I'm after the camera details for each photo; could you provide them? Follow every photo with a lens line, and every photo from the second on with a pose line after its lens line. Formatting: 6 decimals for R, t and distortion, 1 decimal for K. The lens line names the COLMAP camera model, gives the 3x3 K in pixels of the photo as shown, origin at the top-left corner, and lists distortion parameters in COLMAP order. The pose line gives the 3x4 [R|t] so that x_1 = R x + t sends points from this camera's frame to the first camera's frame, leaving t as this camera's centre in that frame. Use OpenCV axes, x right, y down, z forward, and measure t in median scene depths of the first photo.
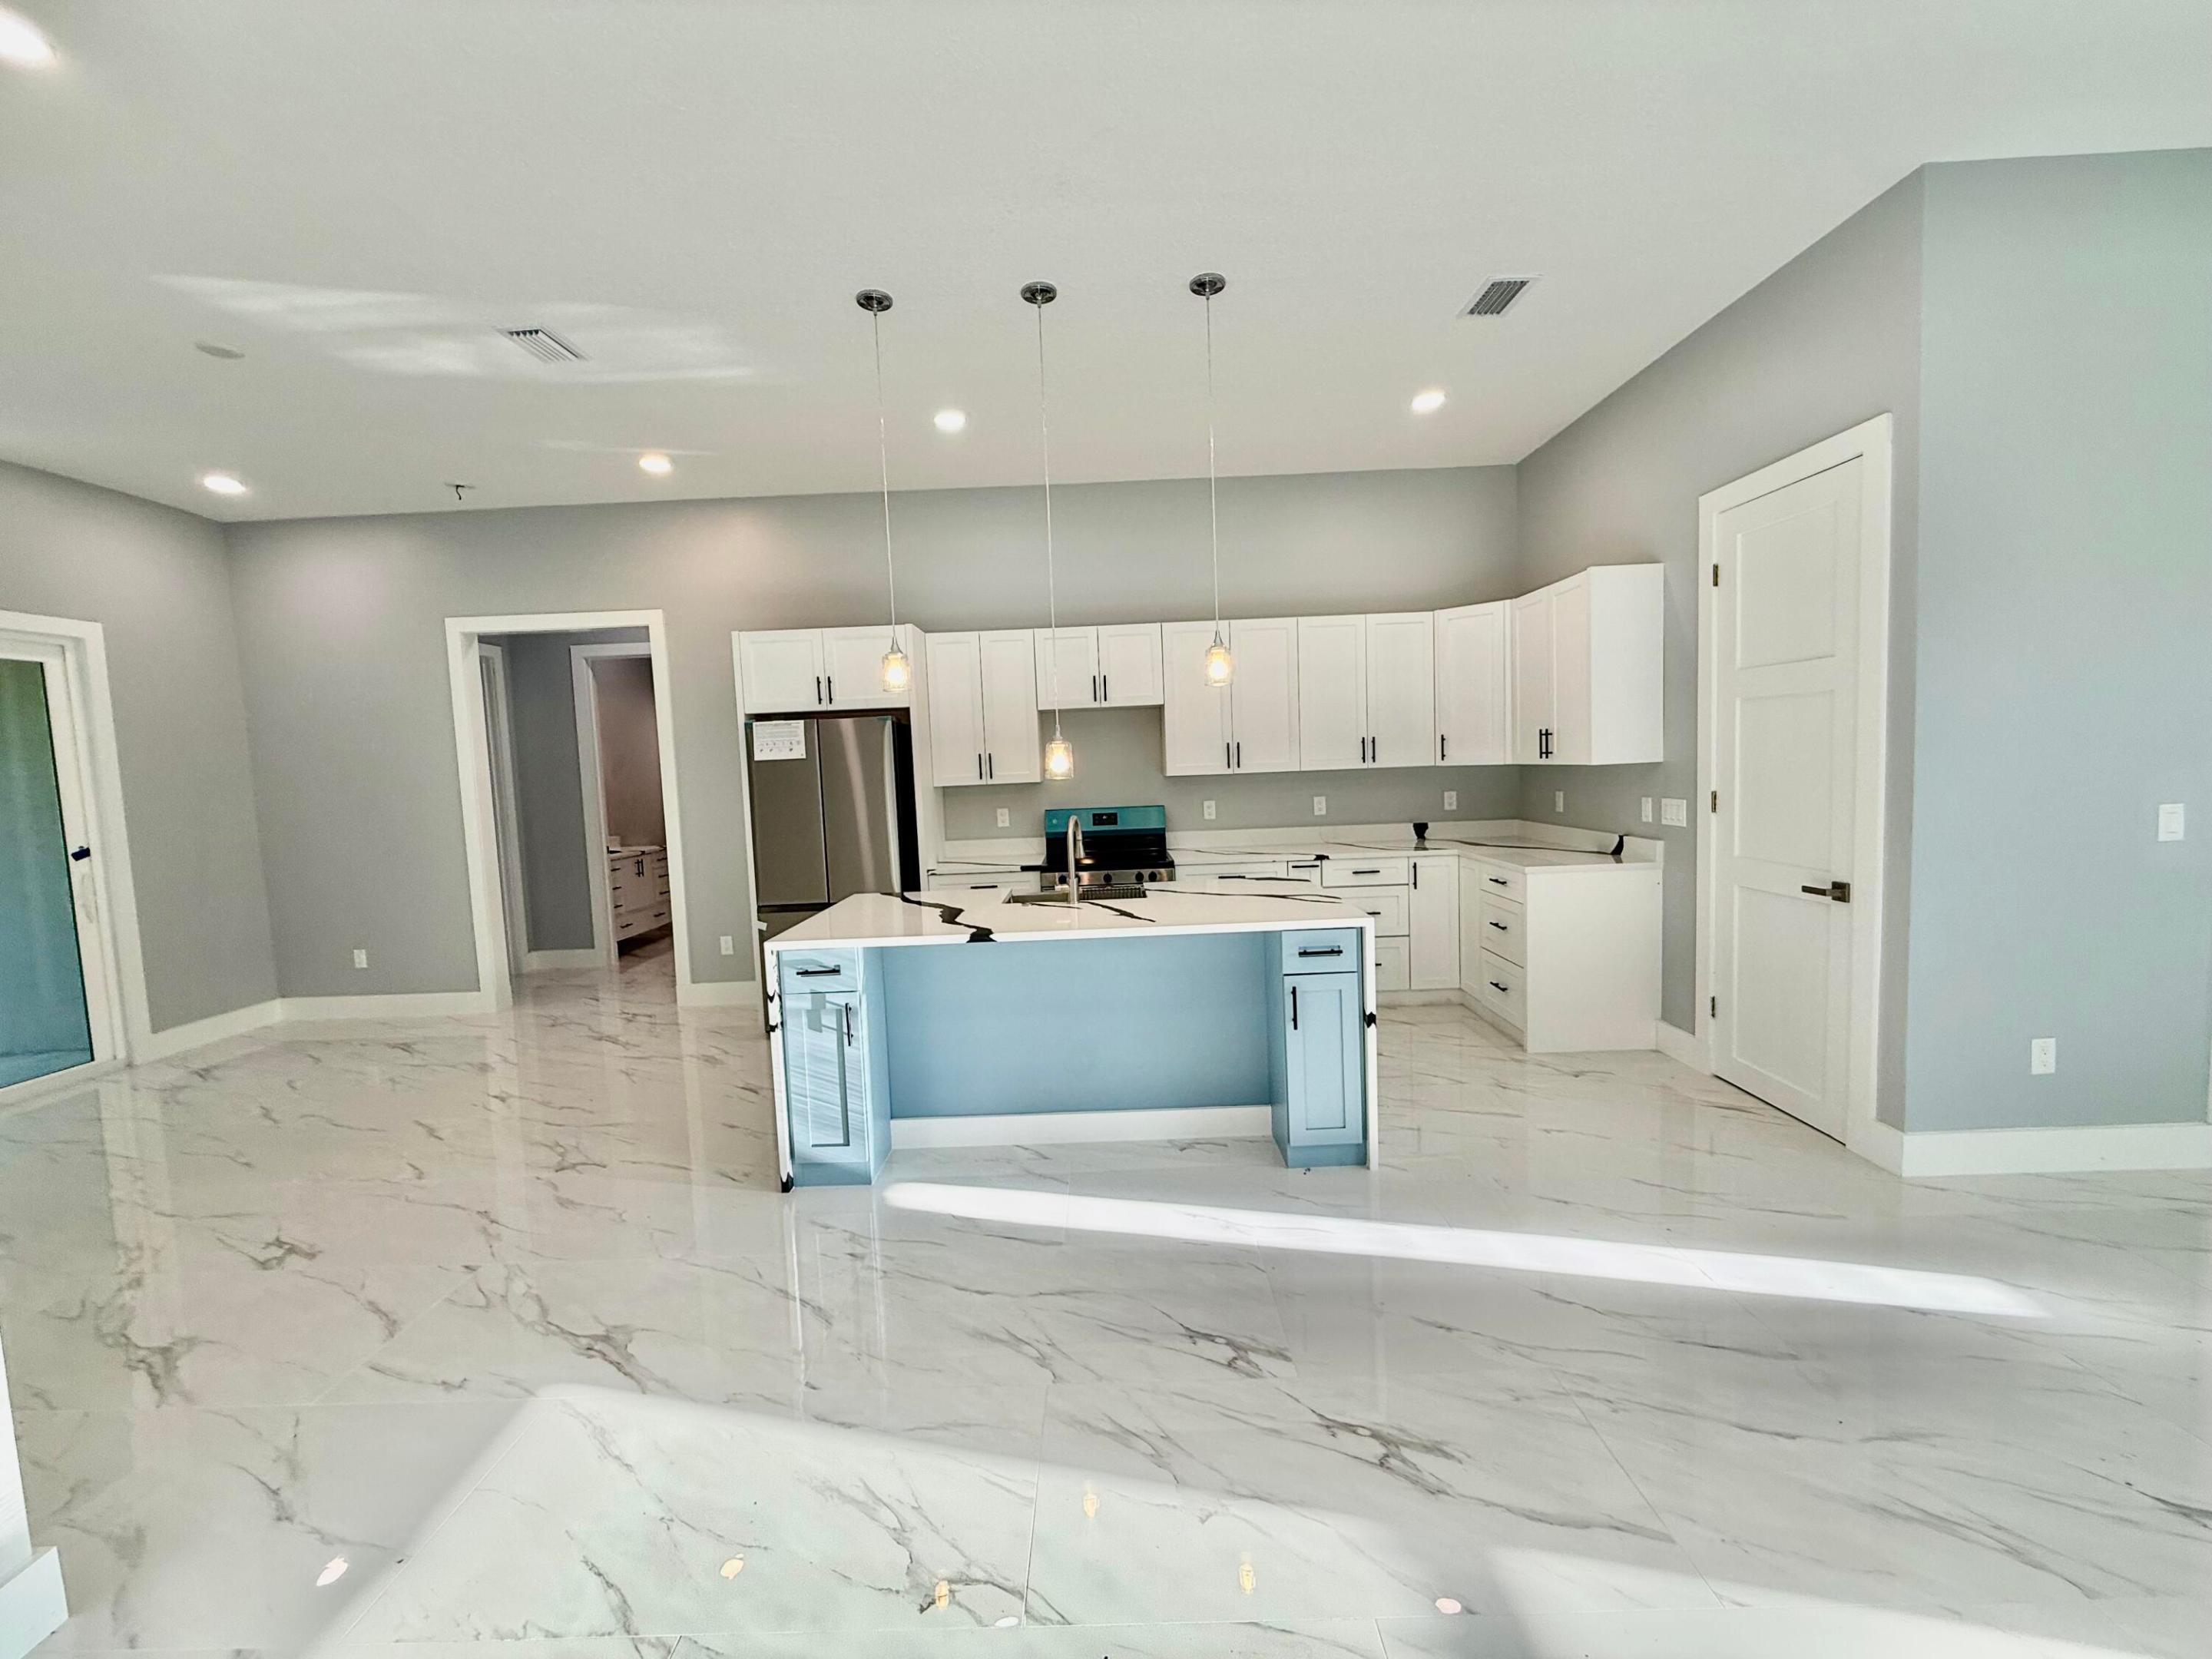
lens RADIAL K [[888.4, 0, 1106.0], [0, 888.4, 829.5], [0, 0, 1]] dist [0.000677, 0.000148]
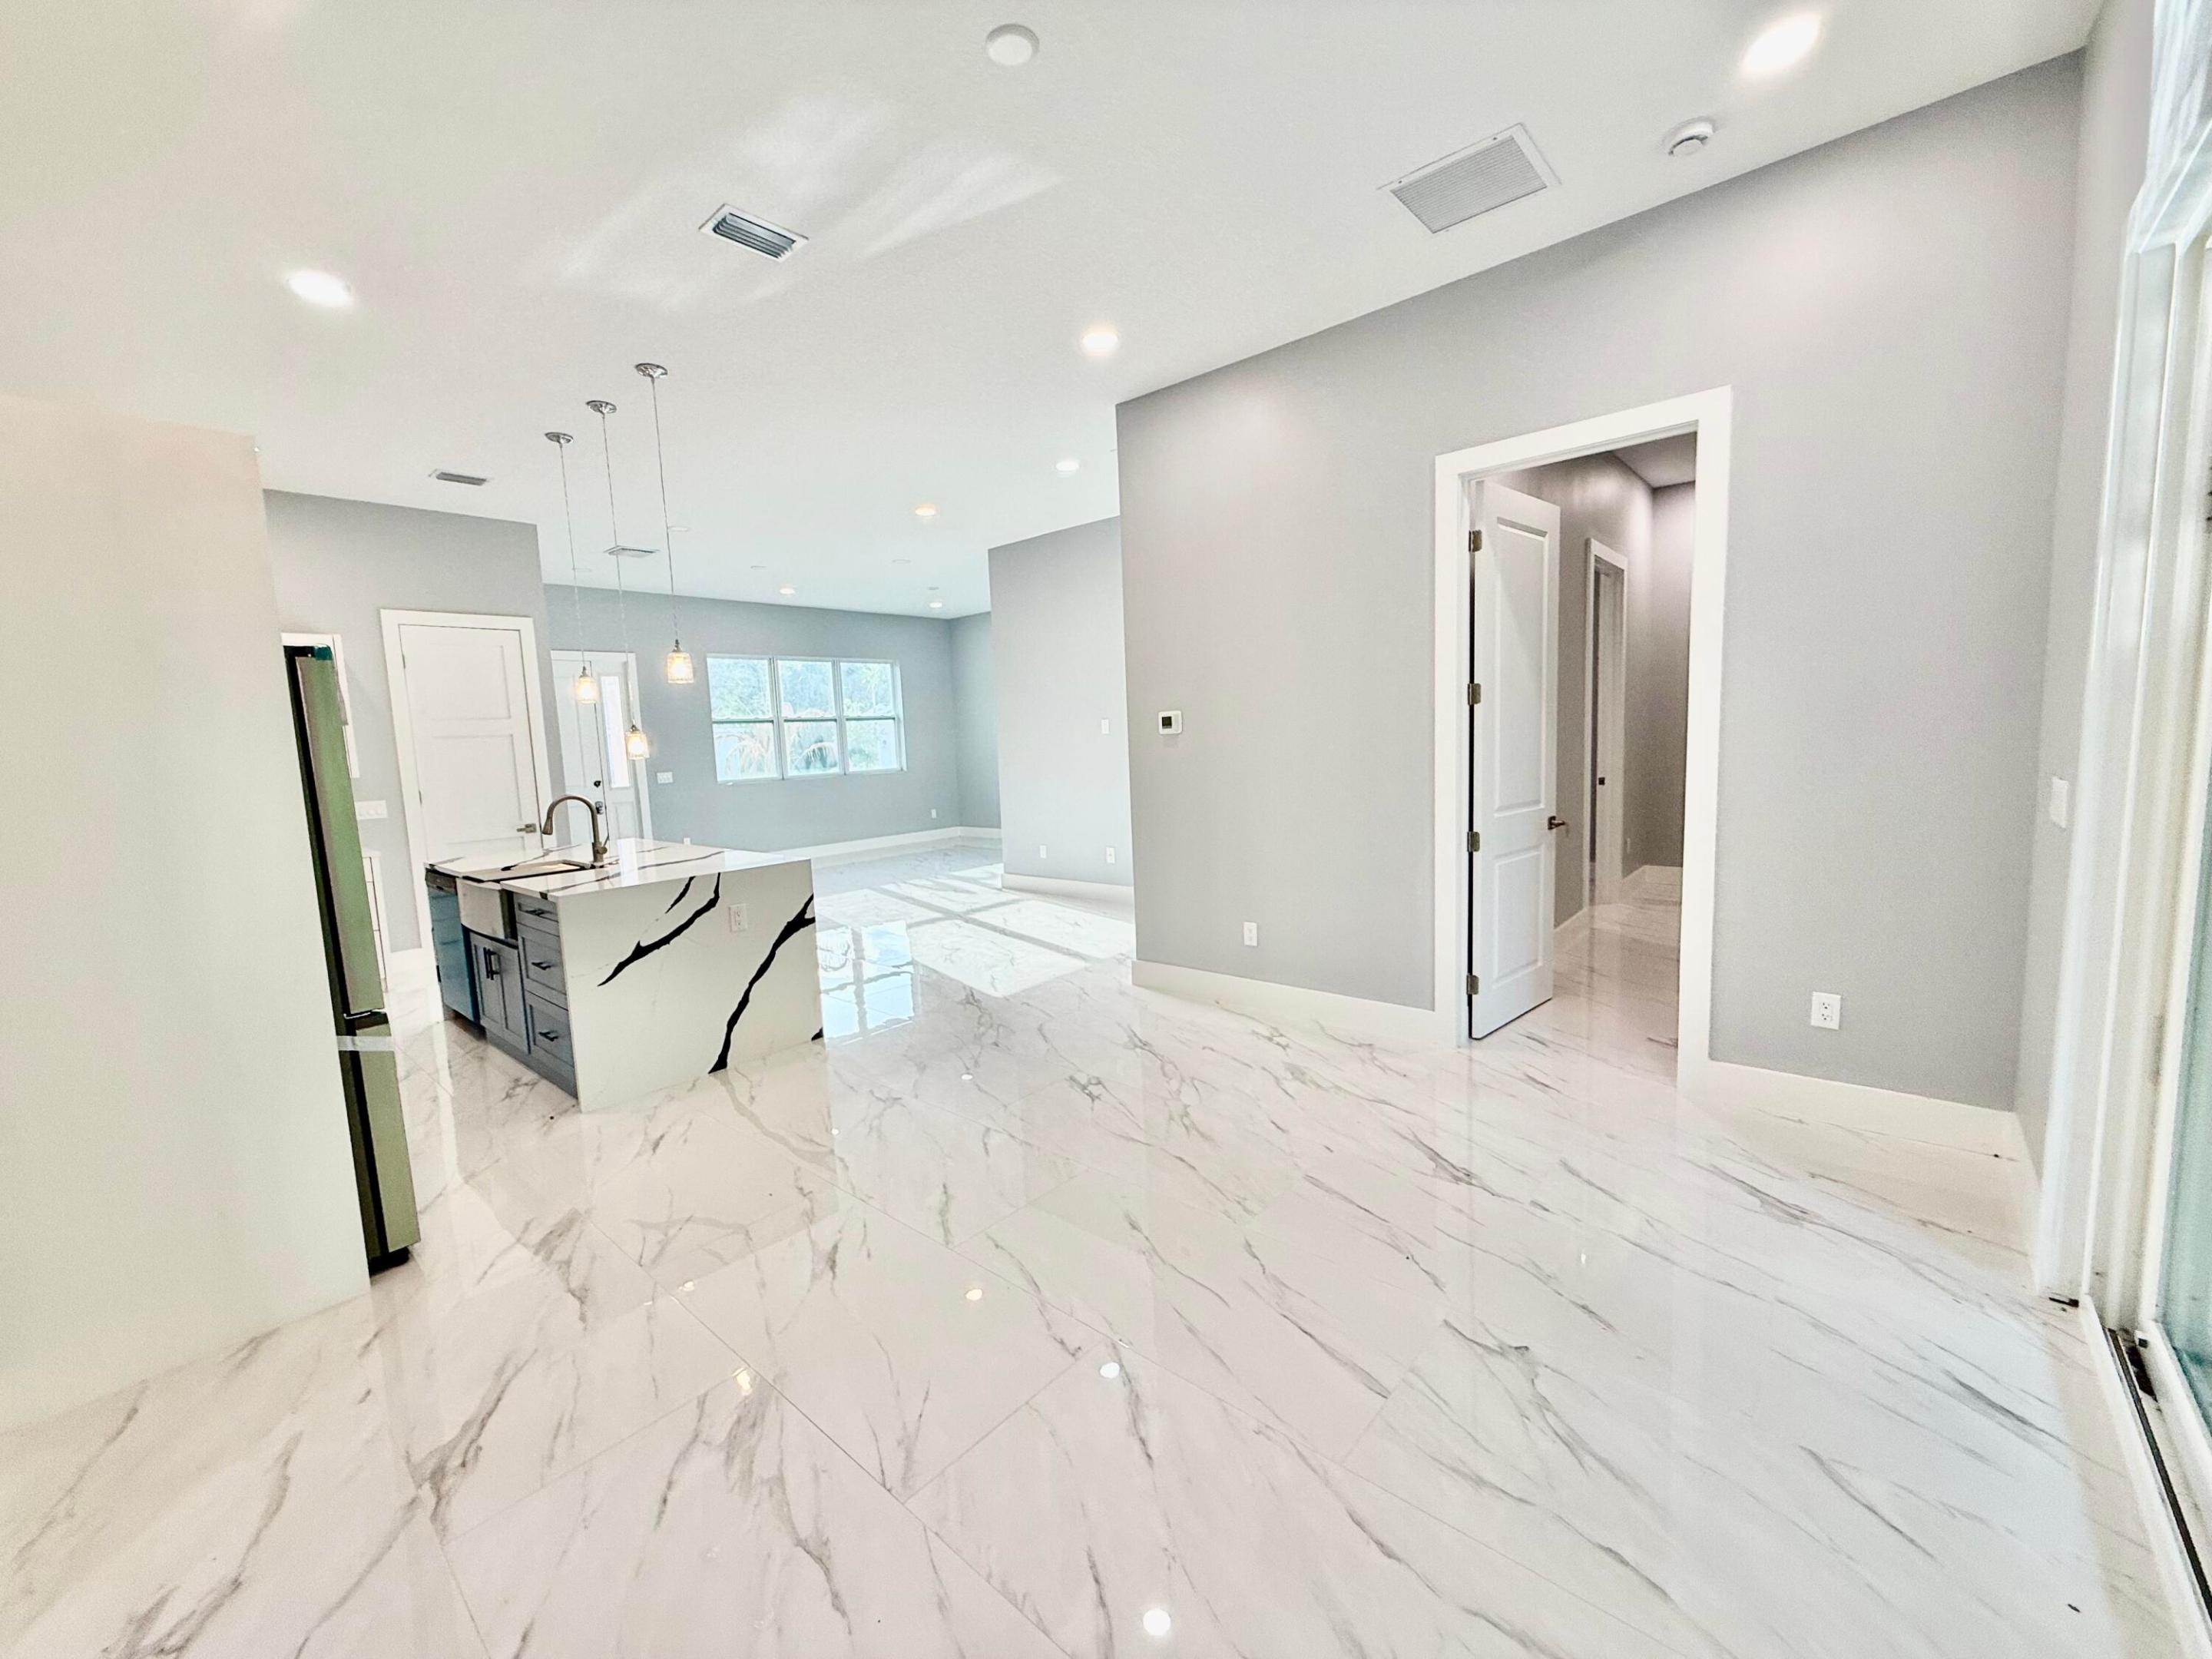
lens RADIAL K [[877.5, 0, 1096.9], [0, 877.5, 827.5], [0, 0, 1]] dist [0.001210, 0.000290]
pose [[-0.754313, 0.002997, 0.656508, -1.505266], [0.123037, 0.982917, 0.136879, -0.050895], [-0.644883, 0.184024, -0.741796, 1.586958]]
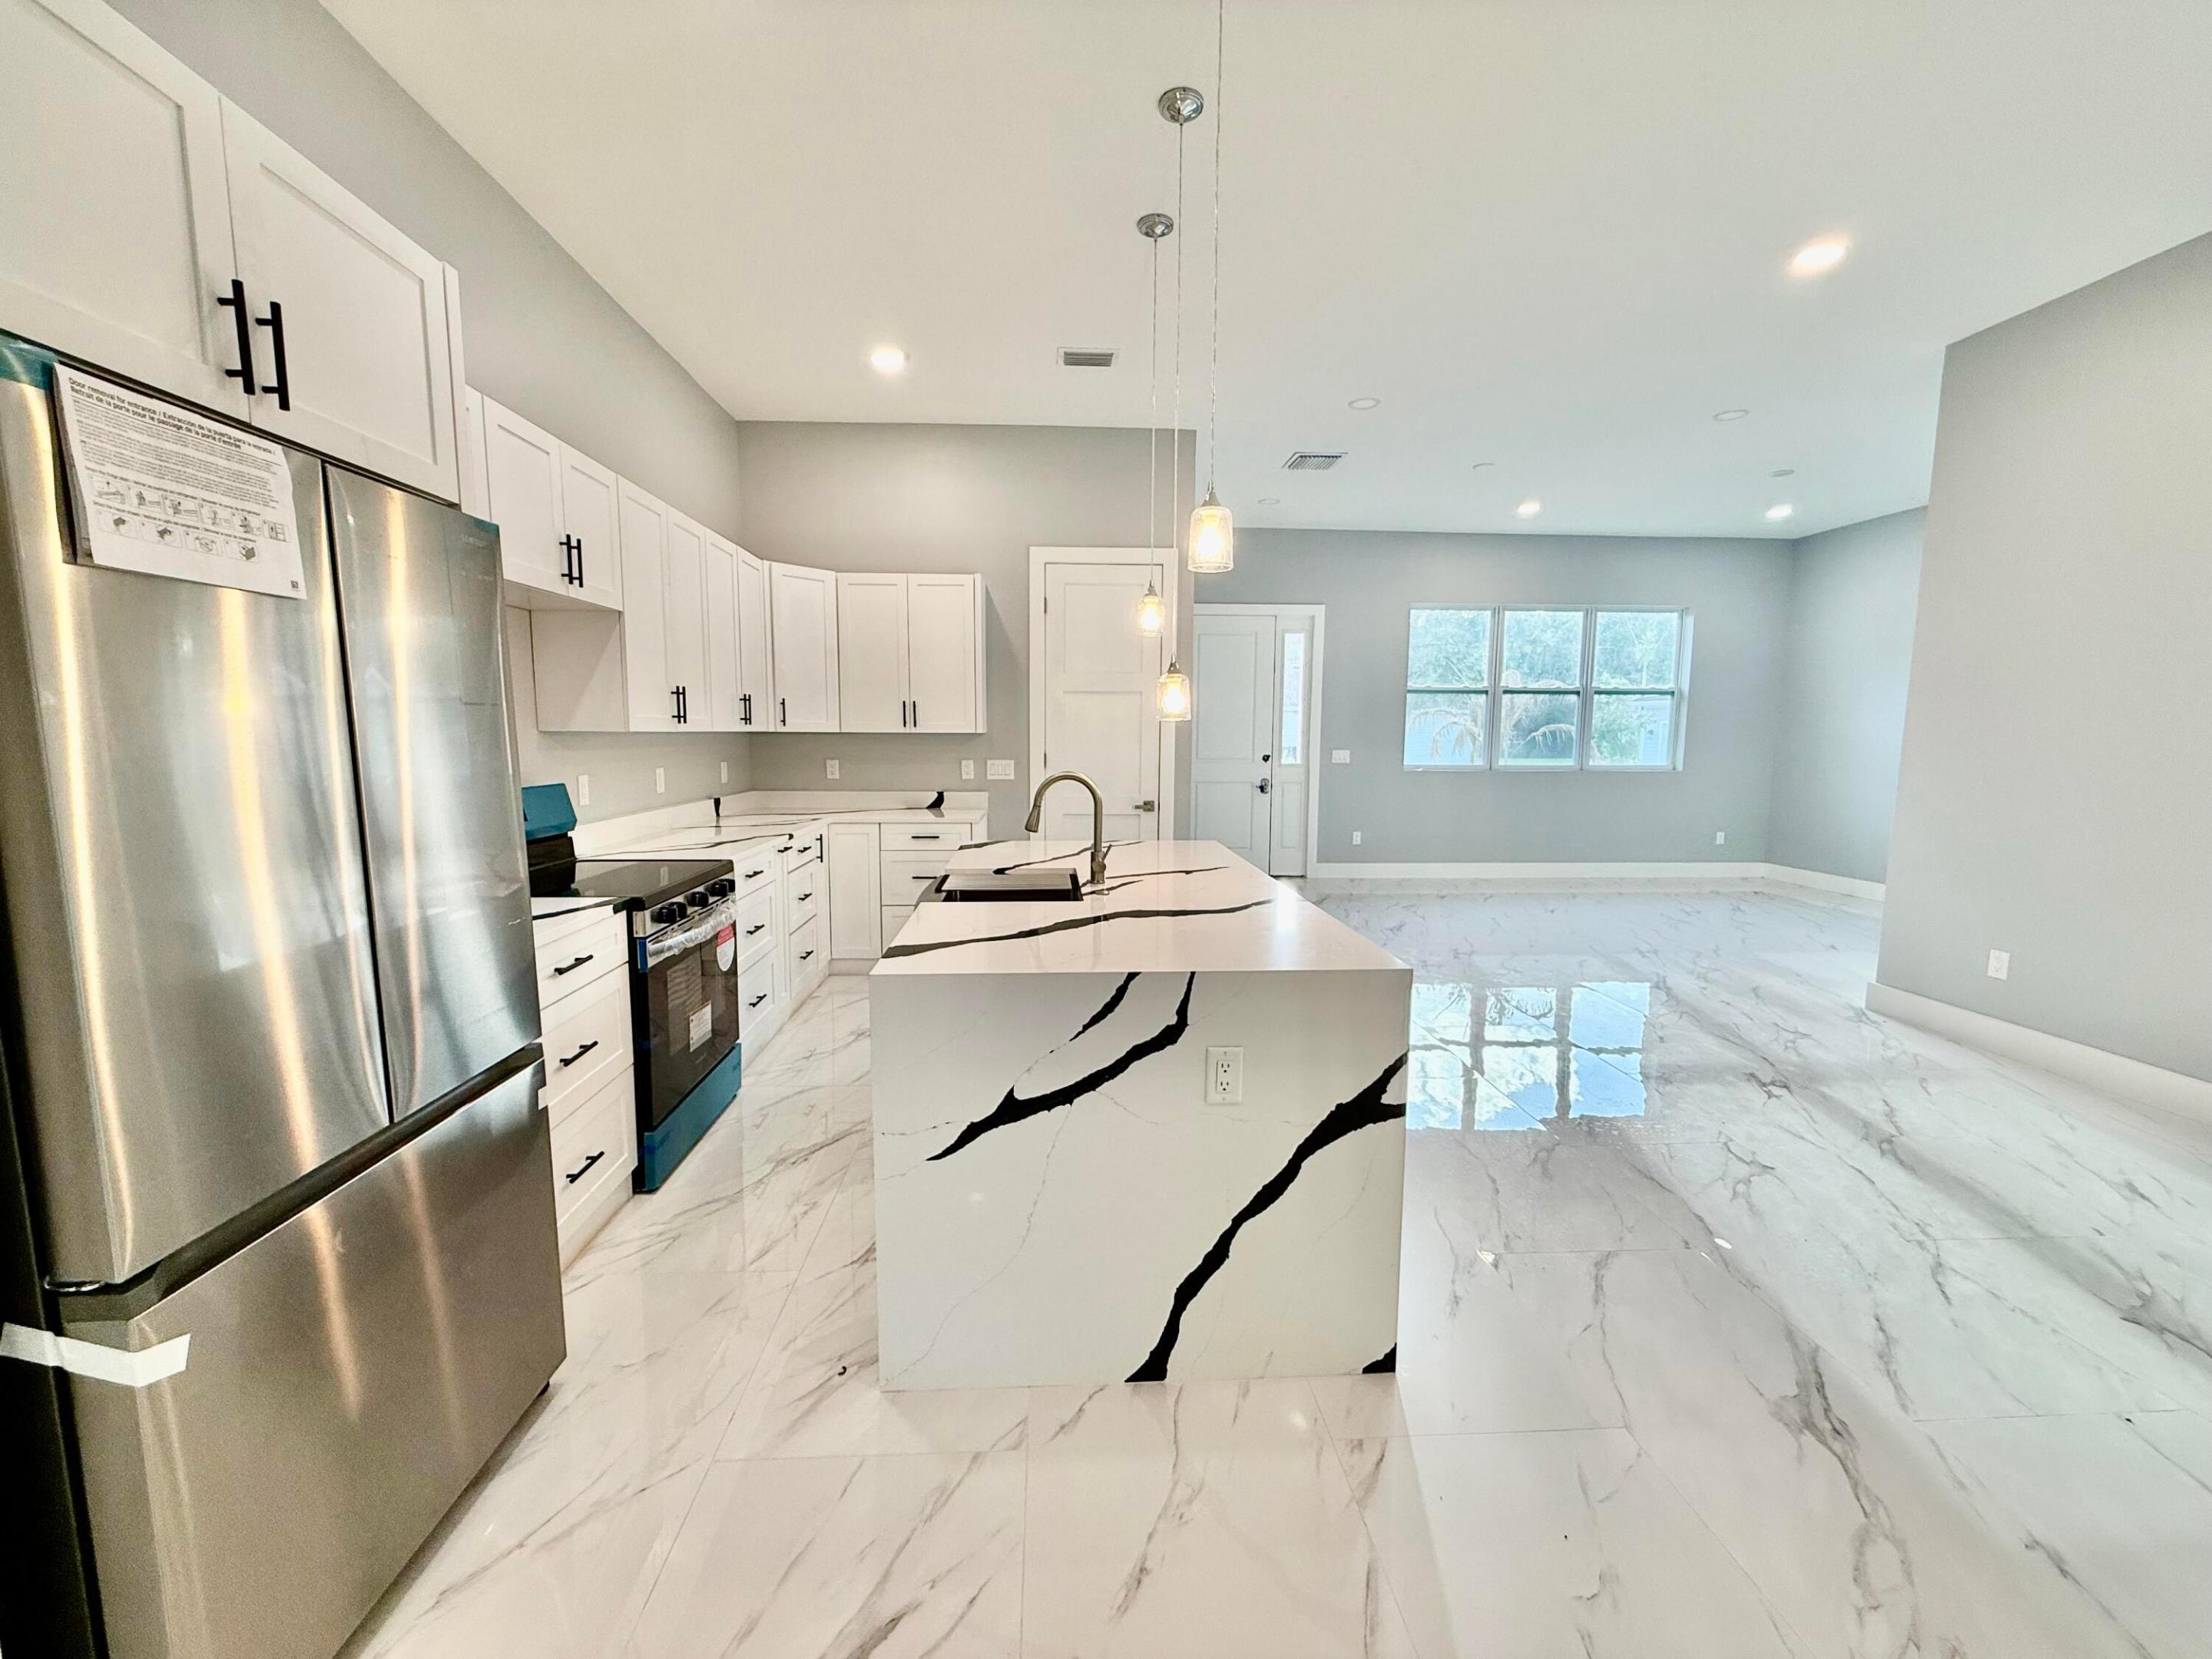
lens RADIAL K [[877.5, 0, 1096.9], [0, 877.5, 827.5], [0, 0, 1]] dist [0.001210, 0.000290]
pose [[-0.062711, -0.068875, 0.995652, -0.871238], [0.073338, 0.994601, 0.073422, -0.023068], [-0.995334, 0.077623, -0.057321, 1.134097]]
